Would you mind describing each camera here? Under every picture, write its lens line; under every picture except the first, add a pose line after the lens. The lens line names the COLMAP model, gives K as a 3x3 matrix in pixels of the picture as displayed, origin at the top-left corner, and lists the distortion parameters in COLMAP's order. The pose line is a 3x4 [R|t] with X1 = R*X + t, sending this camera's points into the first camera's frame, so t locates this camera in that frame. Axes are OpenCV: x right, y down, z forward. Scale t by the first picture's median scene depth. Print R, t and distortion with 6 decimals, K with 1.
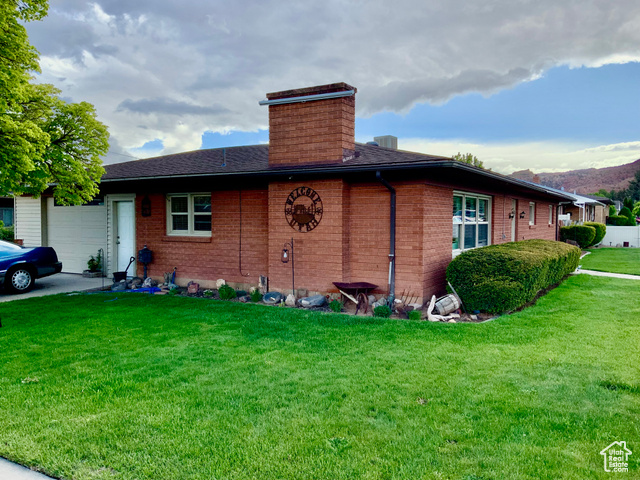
lens RADIAL K [[531.2, 0, 317.6], [0, 531.2, 240.5], [0, 0, 1]] dist [0.040925, -0.068383]
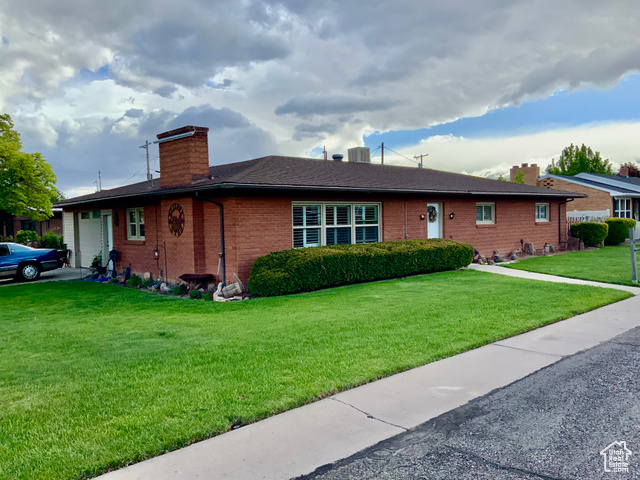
lens RADIAL K [[531.2, 0, 320.3], [0, 531.2, 242.5], [0, 0, 1]] dist [0.040925, -0.068383]
pose [[0.958516, -0.012354, -0.284770, 0.688226], [0.013535, 0.999906, 0.002177, 0.001034], [0.284716, -0.005941, 0.958594, -0.186016]]
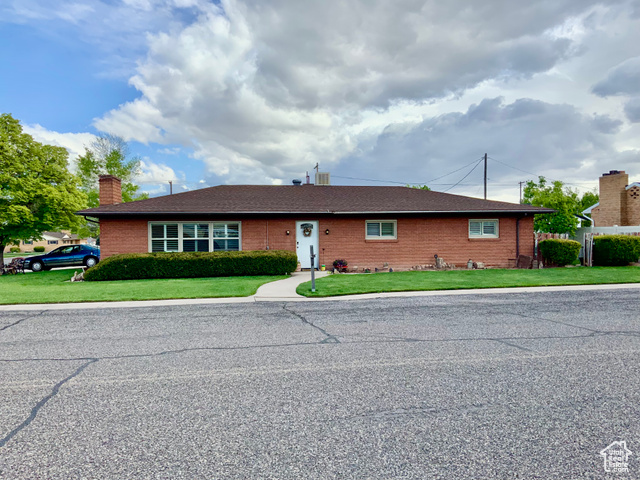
lens RADIAL K [[553.5, 0, 317.6], [0, 553.5, 242.2], [0, 0, 1]] dist [0.011356, 0.002692]
pose [[0.639908, 0.003034, -0.768445, 2.183996], [-0.019305, 0.999740, -0.012129, -0.008615], [0.768209, 0.022596, 0.639800, 0.189504]]
